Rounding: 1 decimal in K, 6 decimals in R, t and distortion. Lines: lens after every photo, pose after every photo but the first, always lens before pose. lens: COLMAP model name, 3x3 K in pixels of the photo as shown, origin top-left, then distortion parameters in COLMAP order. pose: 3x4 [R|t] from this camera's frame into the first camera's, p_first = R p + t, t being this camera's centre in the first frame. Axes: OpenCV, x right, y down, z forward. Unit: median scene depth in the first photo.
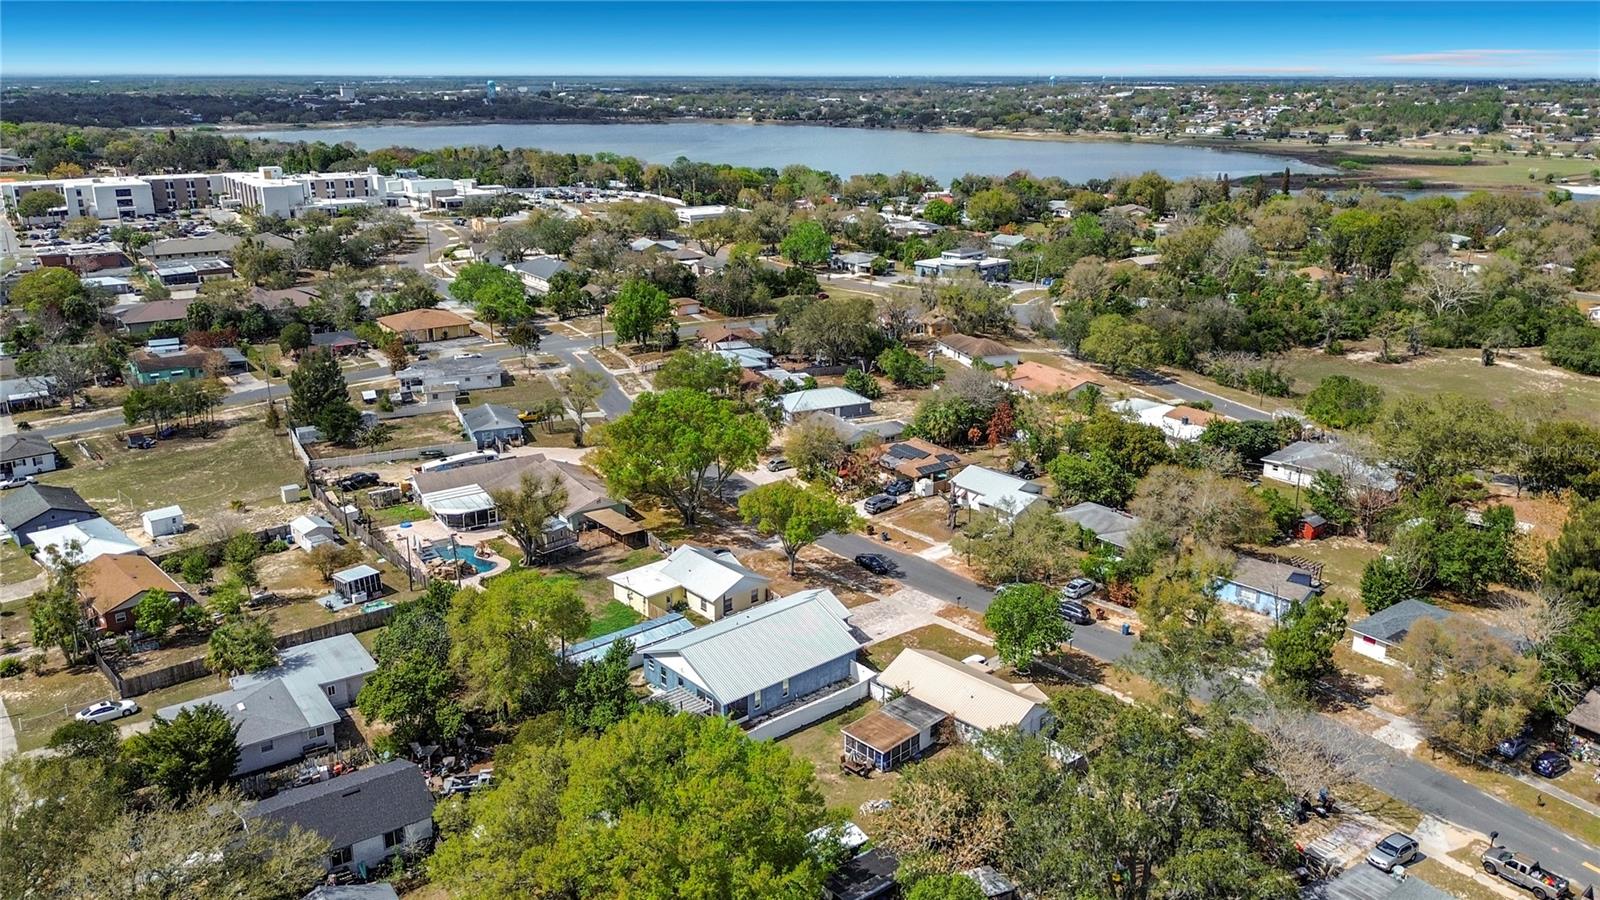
lens RADIAL K [[1123.5, 0, 800.0], [0, 1123.5, 450.0], [0, 0, 1]] dist [0.105323, -0.128235]
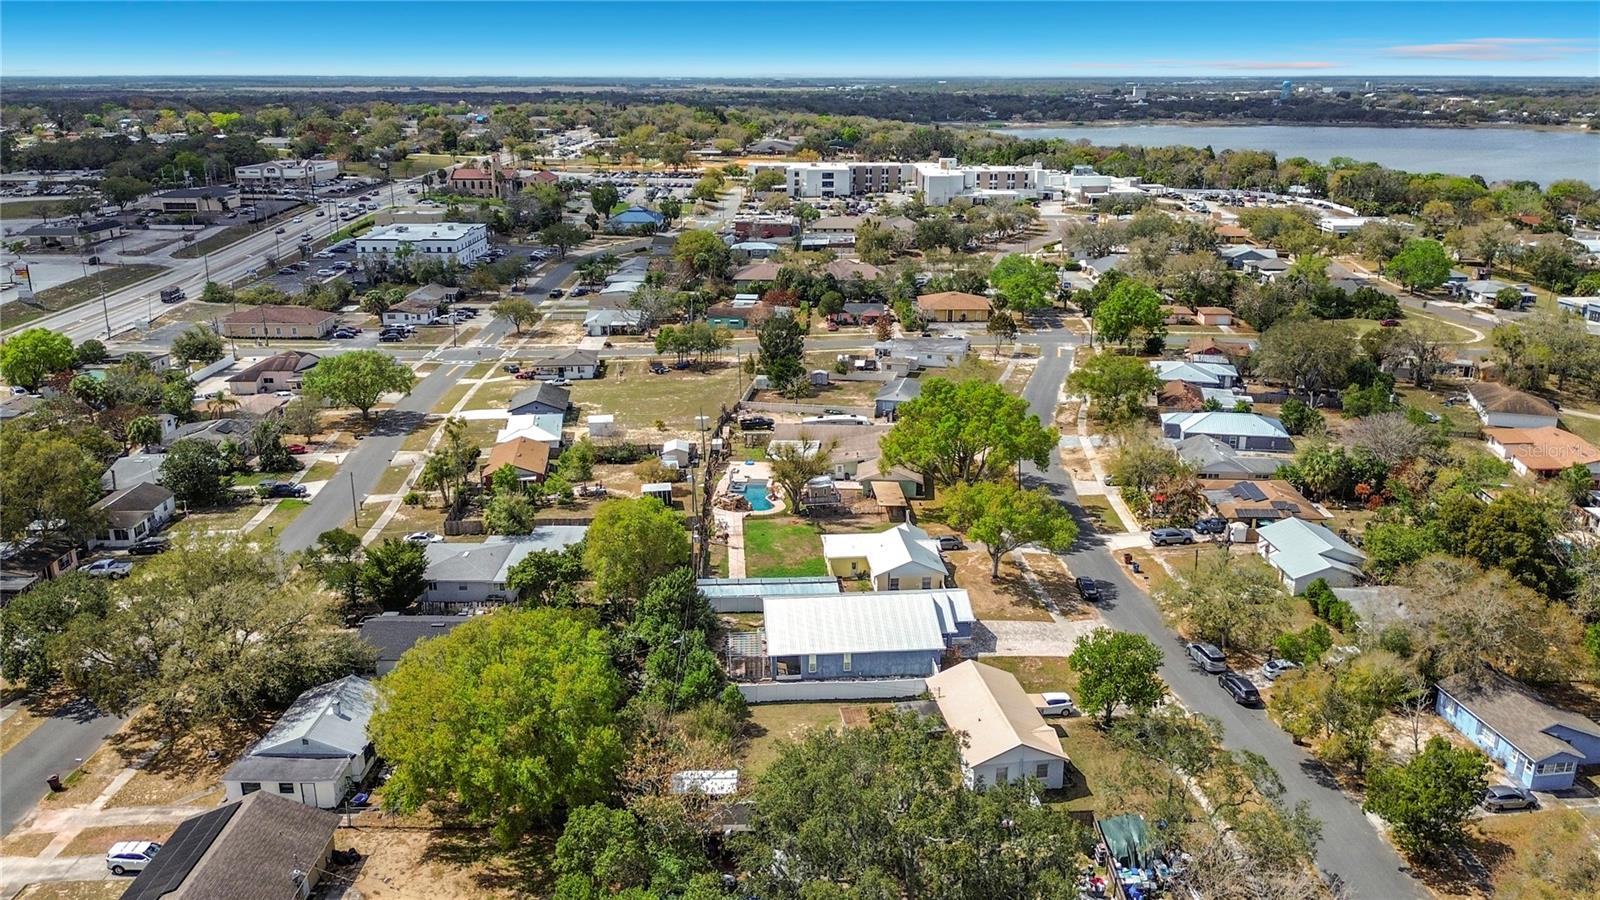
lens RADIAL K [[1123.5, 0, 800.0], [0, 1123.5, 450.0], [0, 0, 1]] dist [0.105323, -0.128235]
pose [[0.834220, 0.179222, -0.521494, 0.202735], [-0.178488, 0.982559, 0.052154, -0.010904], [0.521746, 0.049572, 0.851659, 0.041442]]
